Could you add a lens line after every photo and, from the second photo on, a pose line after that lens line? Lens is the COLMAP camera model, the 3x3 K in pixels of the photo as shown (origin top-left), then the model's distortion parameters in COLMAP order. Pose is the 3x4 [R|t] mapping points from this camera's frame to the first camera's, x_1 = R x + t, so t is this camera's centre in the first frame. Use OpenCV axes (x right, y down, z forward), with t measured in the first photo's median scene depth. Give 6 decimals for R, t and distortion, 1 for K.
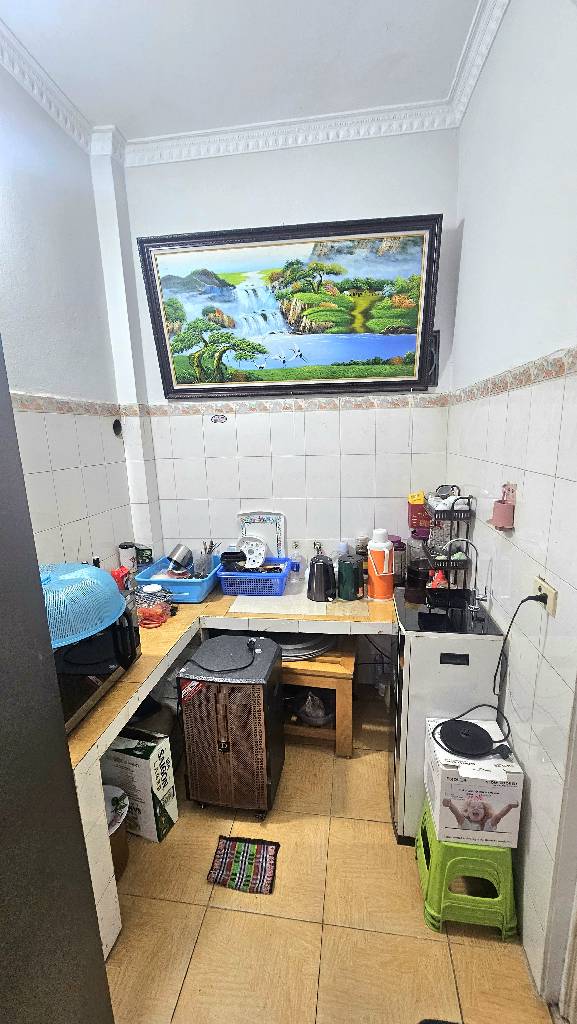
lens RADIAL K [[401.7, 0, 291.1], [0, 401.7, 518.7], [0, 0, 1]] dist [-0.001971, 0.000240]
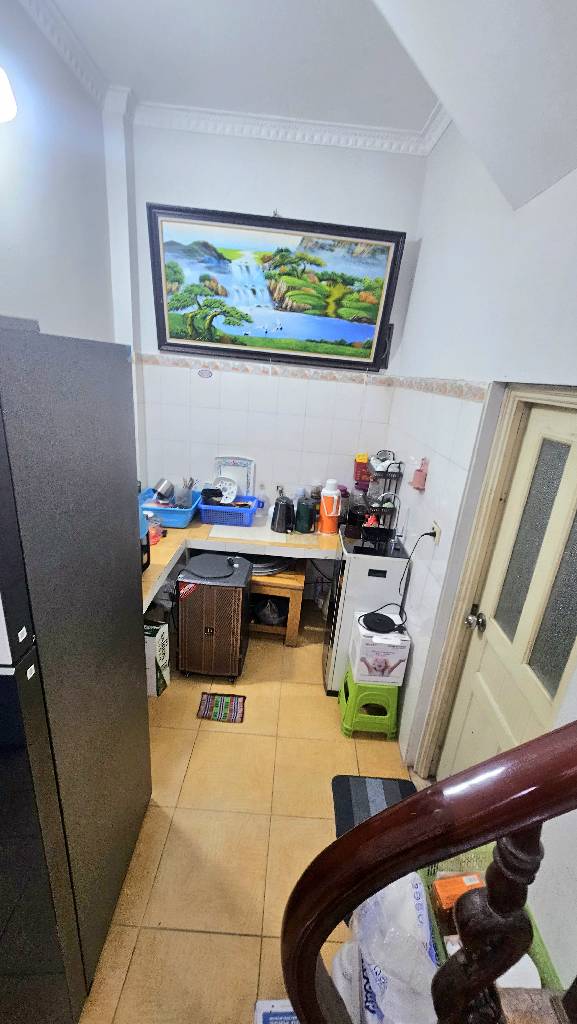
lens RADIAL K [[401.7, 0, 292.4], [0, 401.7, 505.1], [0, 0, 1]] dist [-0.001971, 0.000240]
pose [[0.985213, 0.067679, 0.157403, -0.106904], [-0.085525, 0.990299, 0.109512, -0.025308], [-0.148465, -0.121355, 0.981443, -0.265751]]
